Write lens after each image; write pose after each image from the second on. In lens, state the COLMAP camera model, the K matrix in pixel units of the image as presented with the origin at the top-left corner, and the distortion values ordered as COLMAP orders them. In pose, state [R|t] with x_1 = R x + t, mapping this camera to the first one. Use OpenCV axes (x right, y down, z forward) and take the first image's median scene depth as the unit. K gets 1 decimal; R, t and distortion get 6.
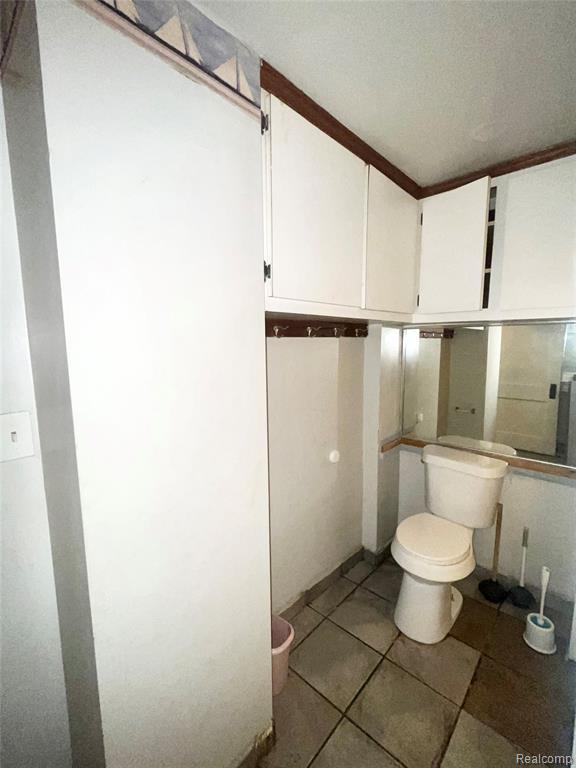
lens RADIAL K [[338.8, 0, 288.0], [0, 338.8, 384.0], [0, 0, 1]] dist [-0.001035, -0.000551]
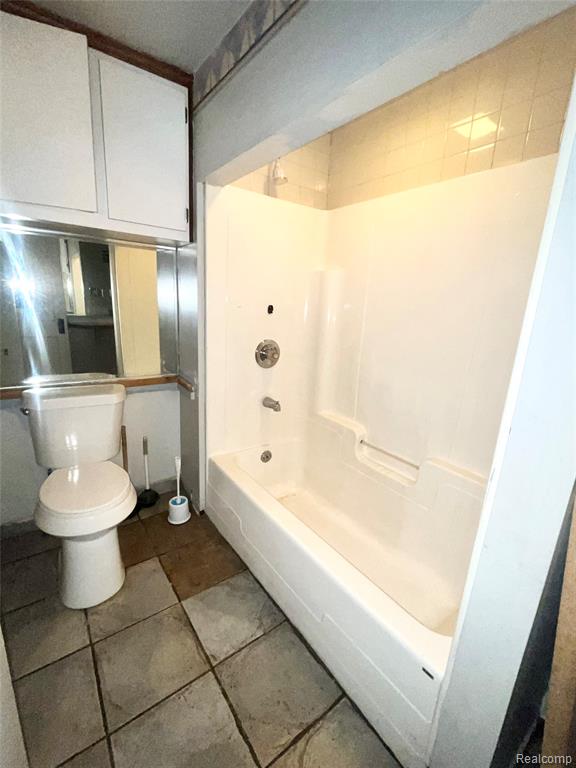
lens RADIAL K [[338.8, 0, 288.0], [0, 338.8, 384.0], [0, 0, 1]] dist [-0.001035, -0.000551]
pose [[0.180727, -0.216059, 0.959508, -0.261513], [0.063746, 0.976095, 0.207787, 0.056350], [-0.981465, 0.023613, 0.190179, 0.355514]]
